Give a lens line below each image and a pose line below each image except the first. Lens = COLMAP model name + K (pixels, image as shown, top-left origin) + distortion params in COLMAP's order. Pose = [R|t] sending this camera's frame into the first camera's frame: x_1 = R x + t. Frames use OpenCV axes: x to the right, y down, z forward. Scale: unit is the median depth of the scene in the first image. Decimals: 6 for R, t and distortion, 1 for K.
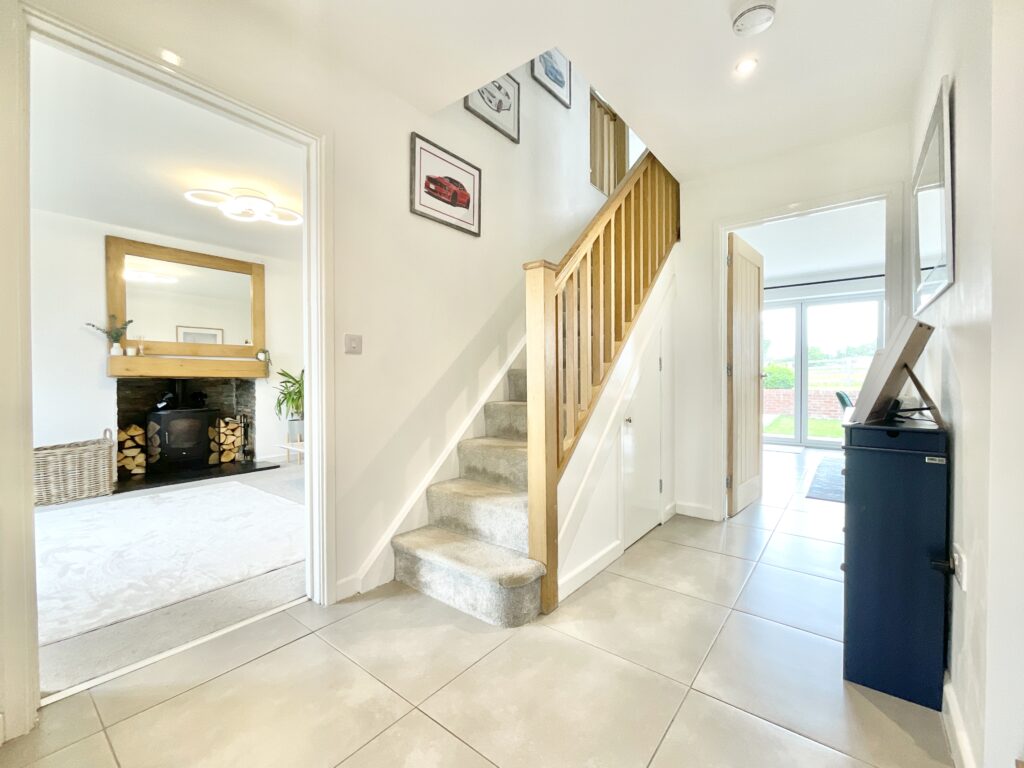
lens RADIAL K [[421.8, 0, 502.8], [0, 421.8, 382.2], [0, 0, 1]] dist [-0.002061, 0.000360]
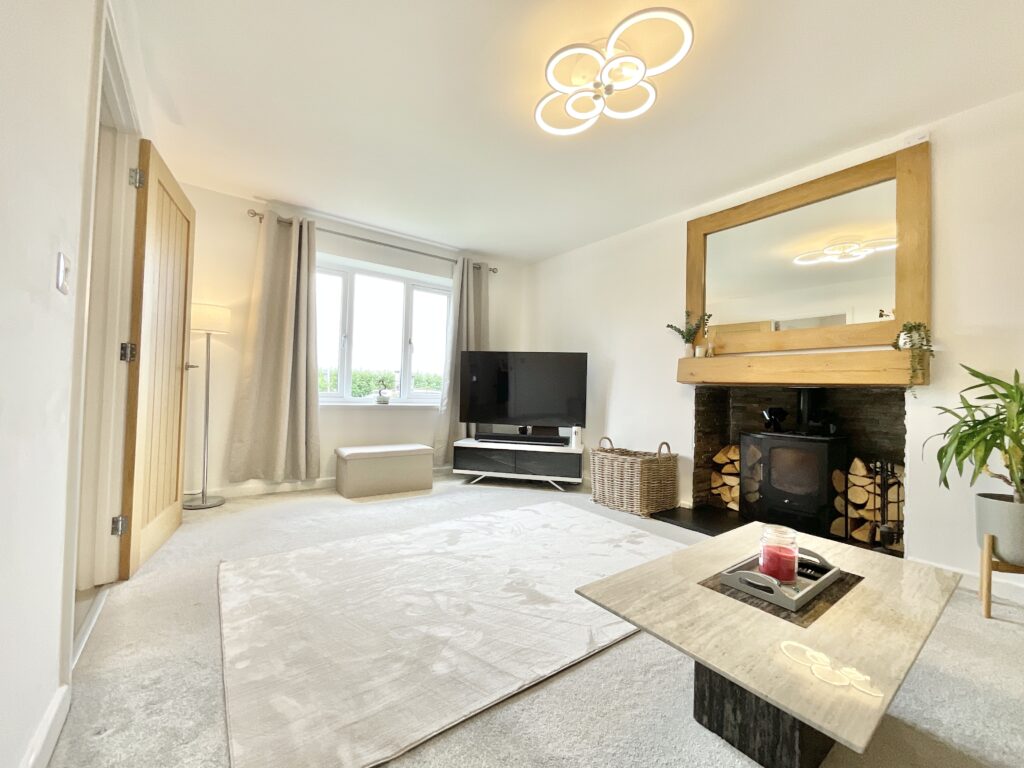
lens RADIAL K [[421.8, 0, 502.8], [0, 421.8, 382.2], [0, 0, 1]] dist [-0.002061, 0.000360]
pose [[-0.266200, -0.018528, -0.963740, -0.003830], [-0.031317, 0.999454, -0.010565, 0.004373], [0.963409, 0.027369, -0.266634, 0.773730]]
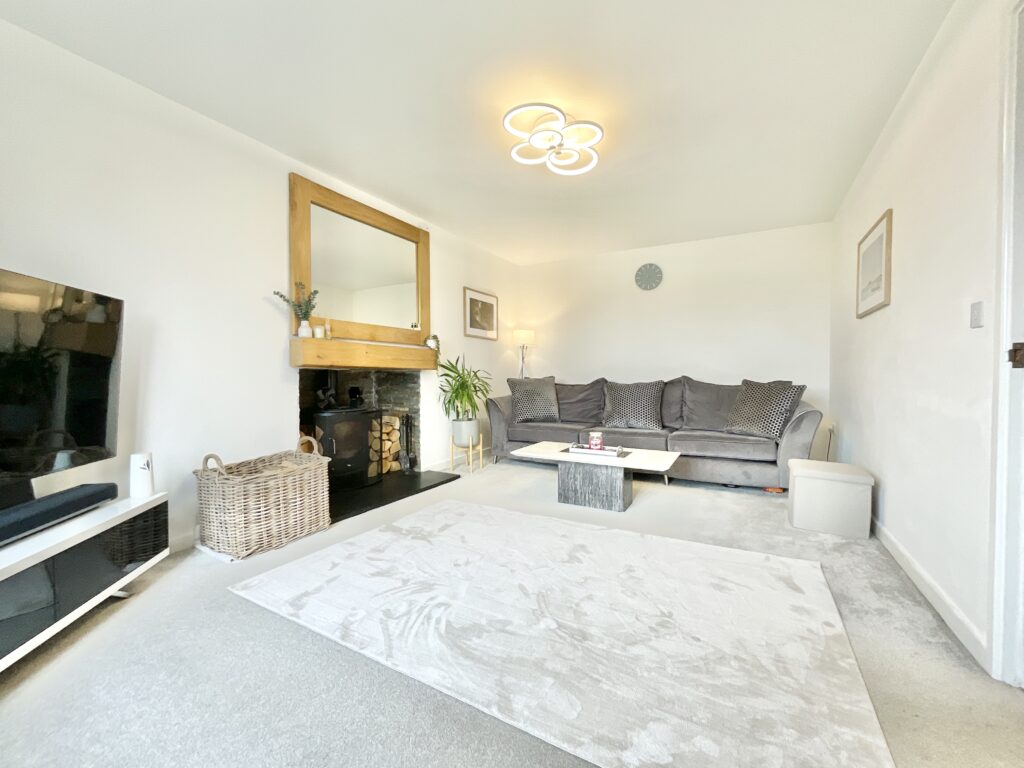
lens RADIAL K [[405.1, 0, 518.8], [0, 405.1, 382.9], [0, 0, 1]] dist [-0.006980, 0.000179]
pose [[0.986838, 0.001063, 0.161708, -0.588193], [-0.003109, 0.999918, 0.012400, 0.005385], [-0.161681, -0.012740, 0.986761, 0.213752]]
